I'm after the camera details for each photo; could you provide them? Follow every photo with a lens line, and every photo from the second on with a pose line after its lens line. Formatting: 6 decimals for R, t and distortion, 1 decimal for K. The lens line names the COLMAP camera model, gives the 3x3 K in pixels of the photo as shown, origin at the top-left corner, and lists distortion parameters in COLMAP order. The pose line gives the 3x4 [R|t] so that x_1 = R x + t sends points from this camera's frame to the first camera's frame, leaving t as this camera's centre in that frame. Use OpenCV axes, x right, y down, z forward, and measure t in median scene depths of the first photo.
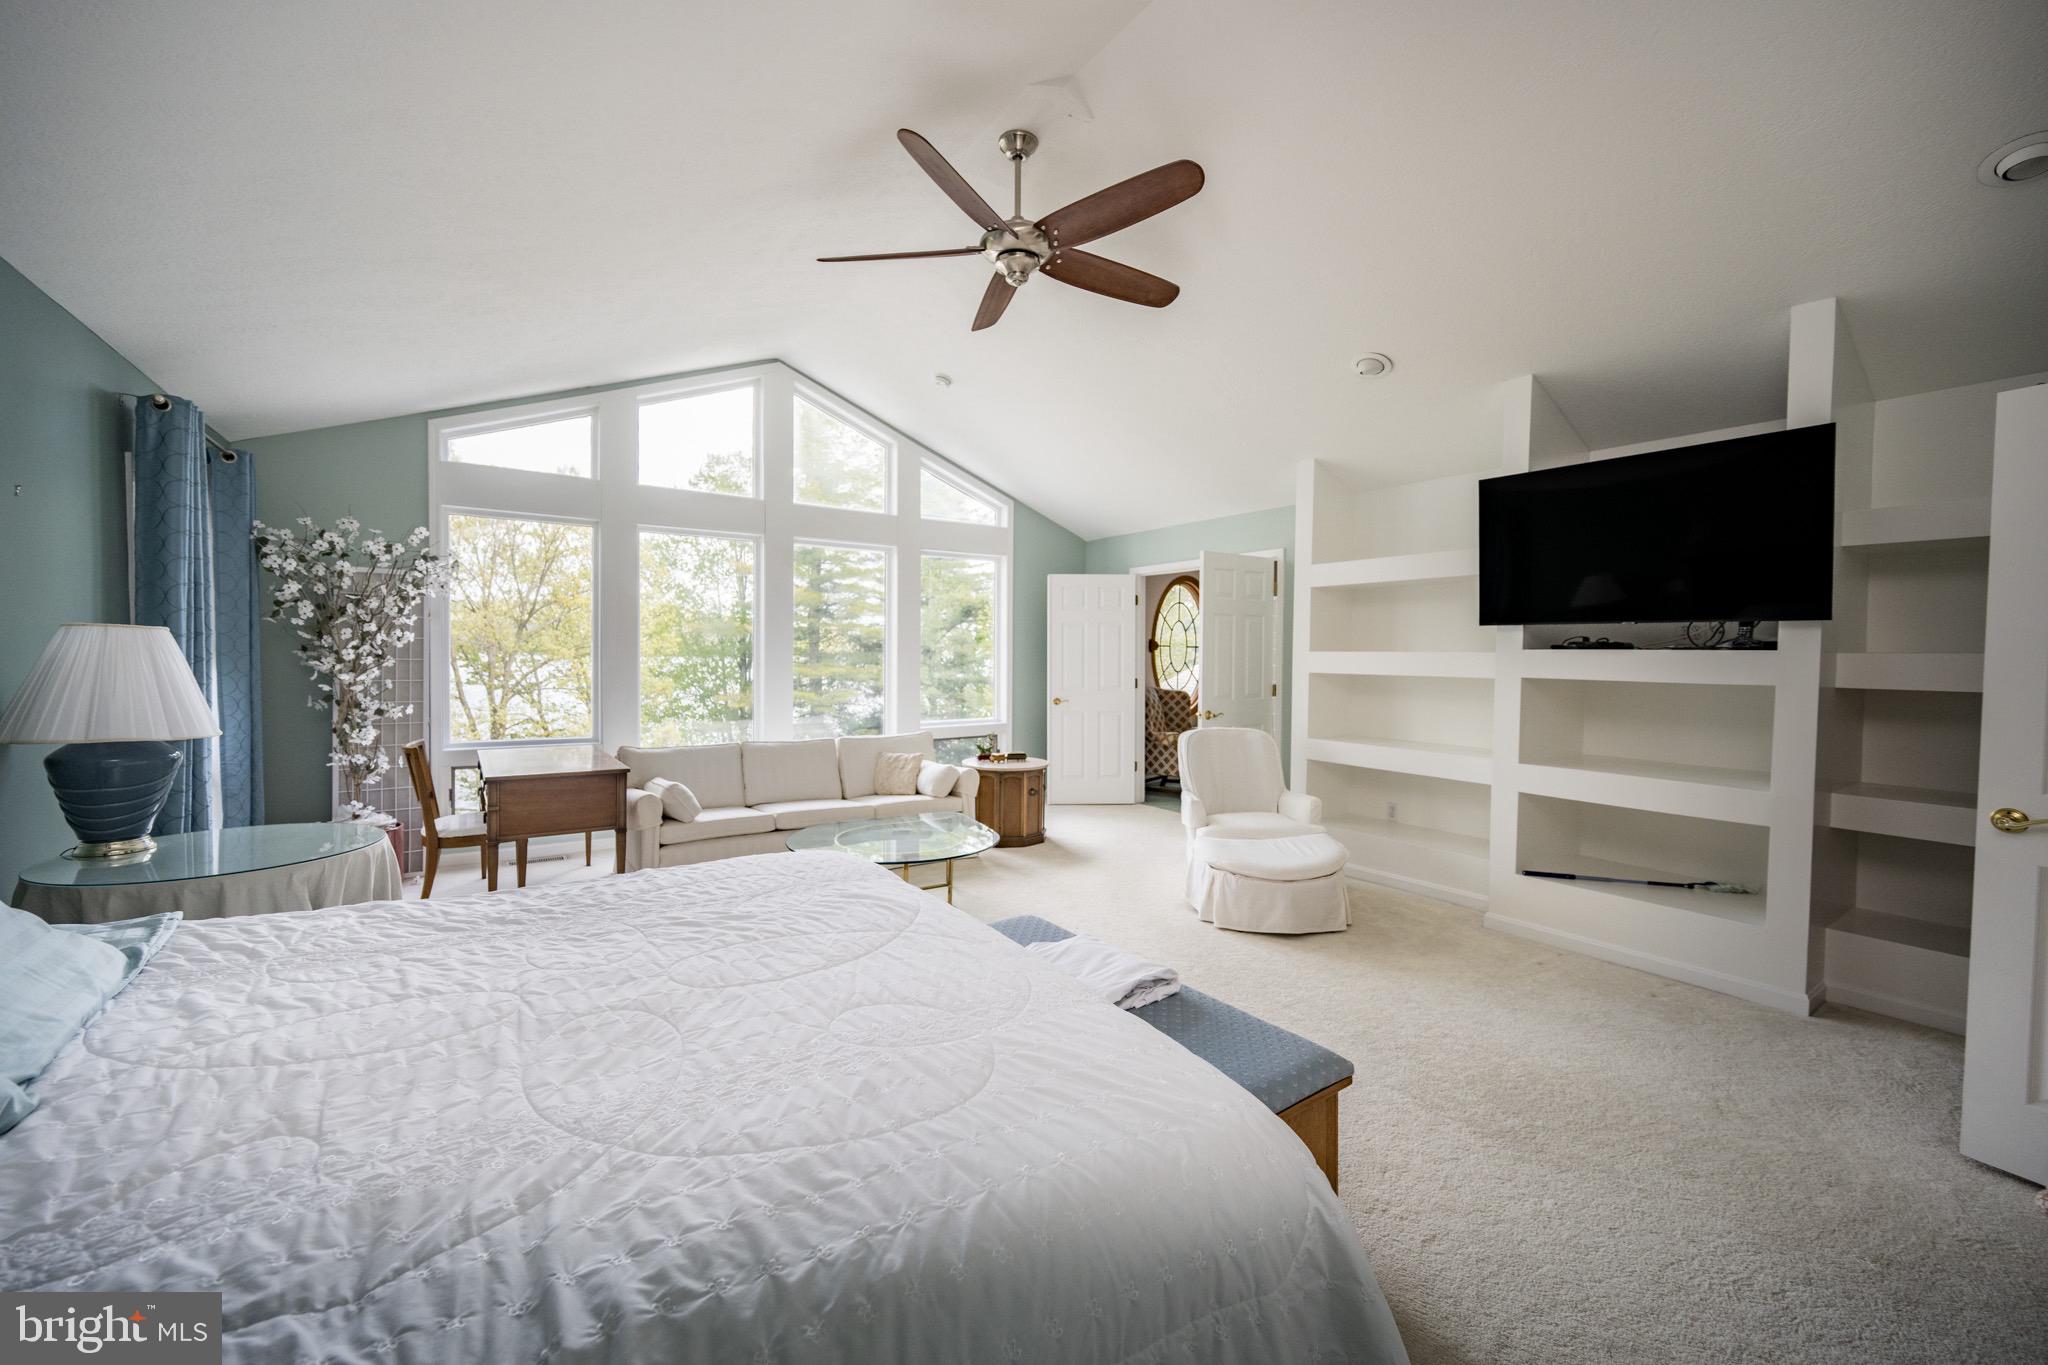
lens RADIAL K [[817.5, 0, 1026.3], [0, 817.5, 664.0], [0, 0, 1]] dist [-0.000288, -0.000093]
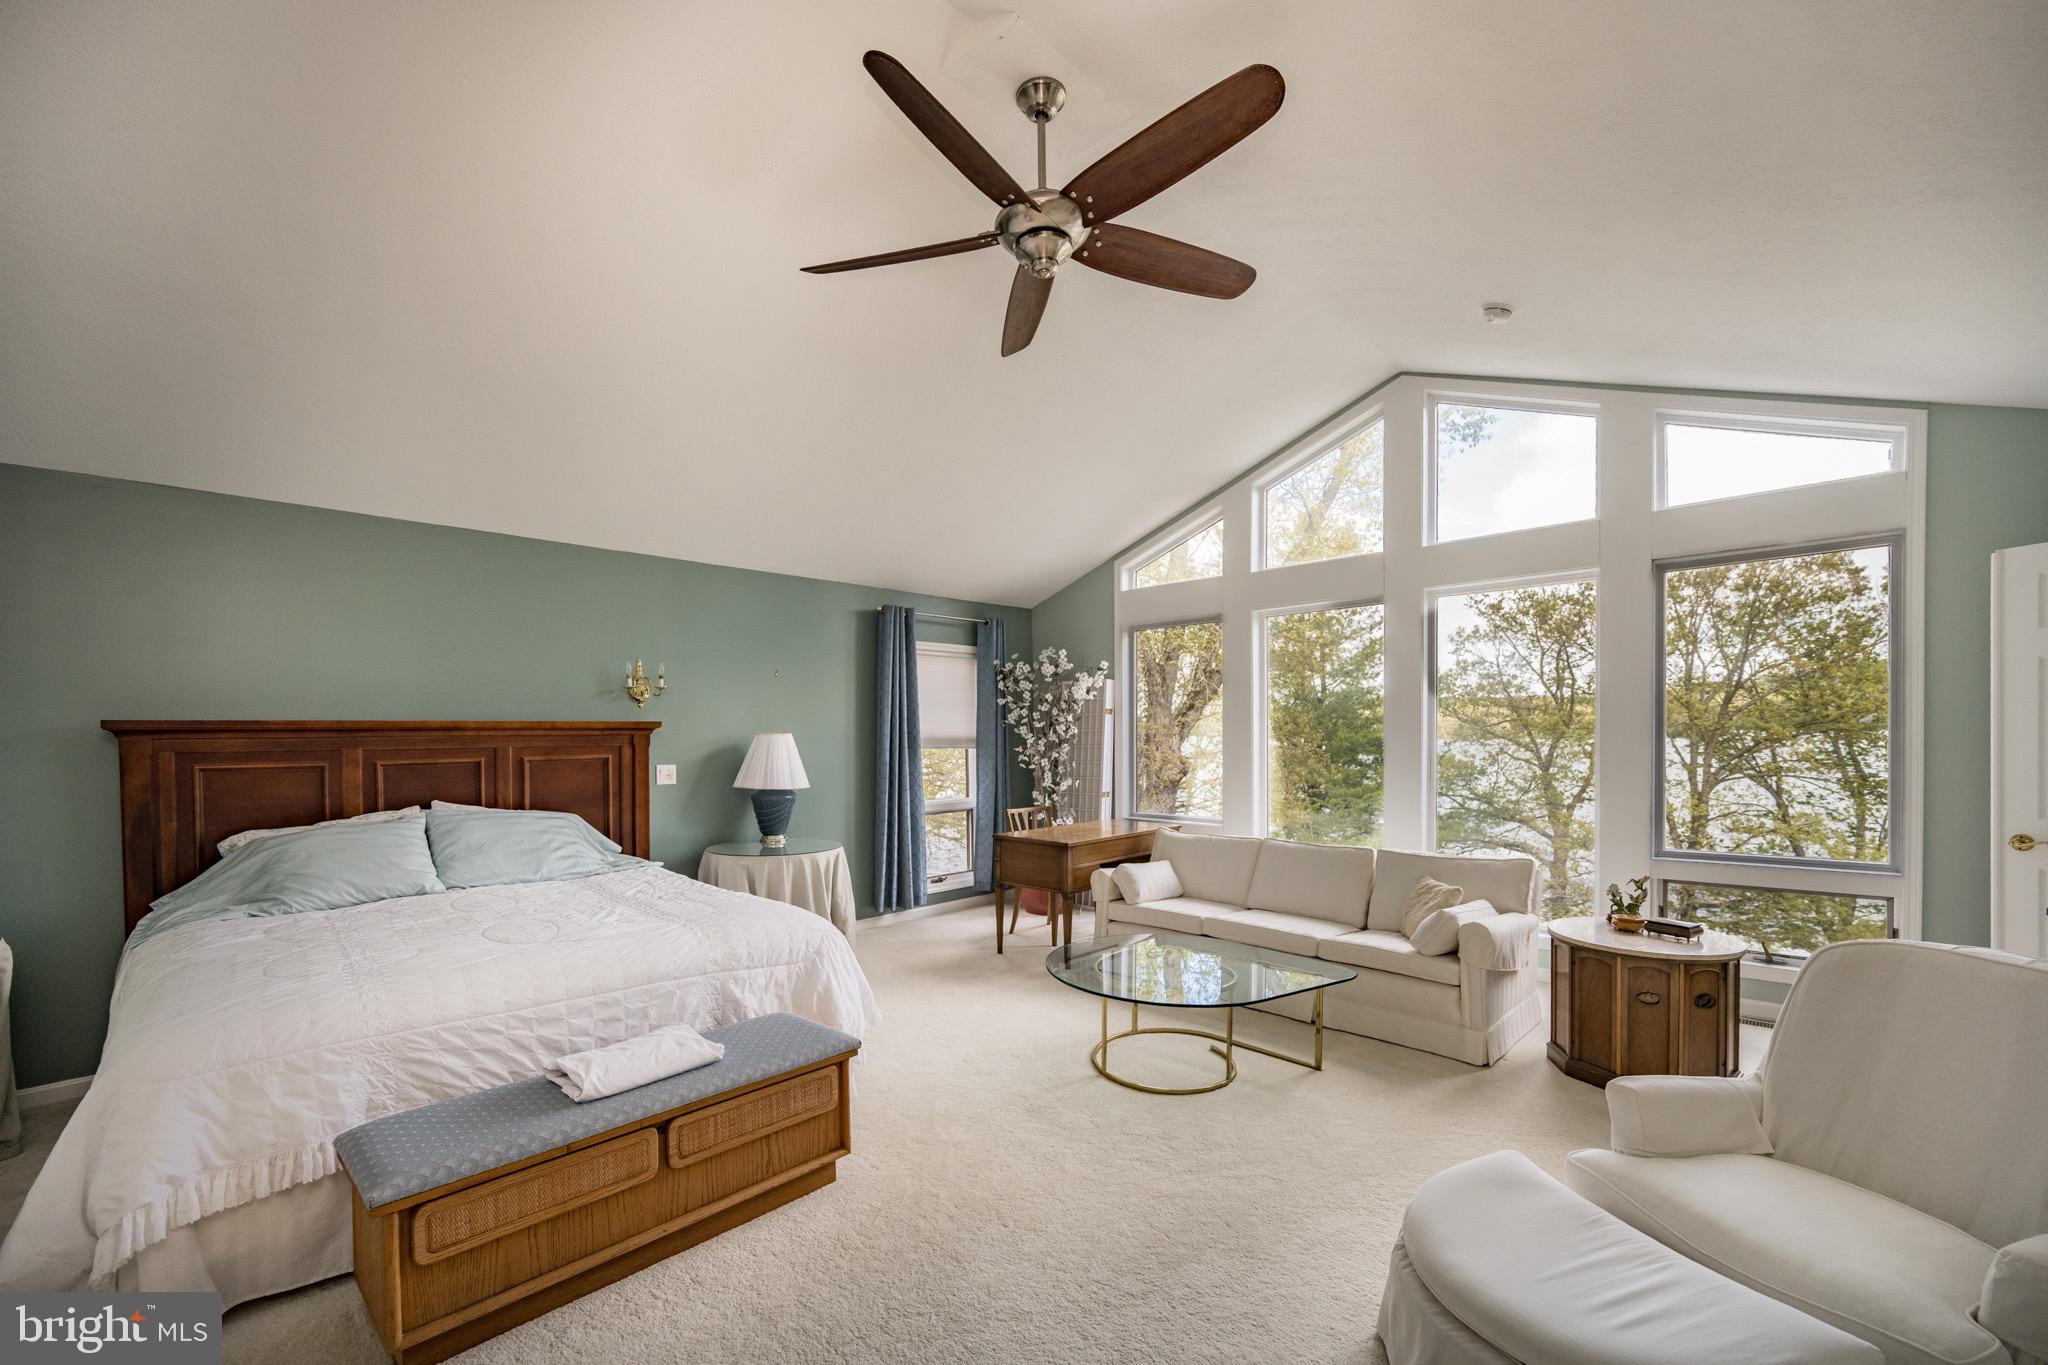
lens RADIAL K [[844.3, 0, 1019.4], [0, 844.3, 731.1], [0, 0, 1]] dist [0.000260, 0.000091]
pose [[0.181977, -0.014707, -0.983193, 0.688279], [0.001818, 0.999891, -0.014620, -0.012016], [0.983301, 0.000873, 0.181984, 0.737631]]
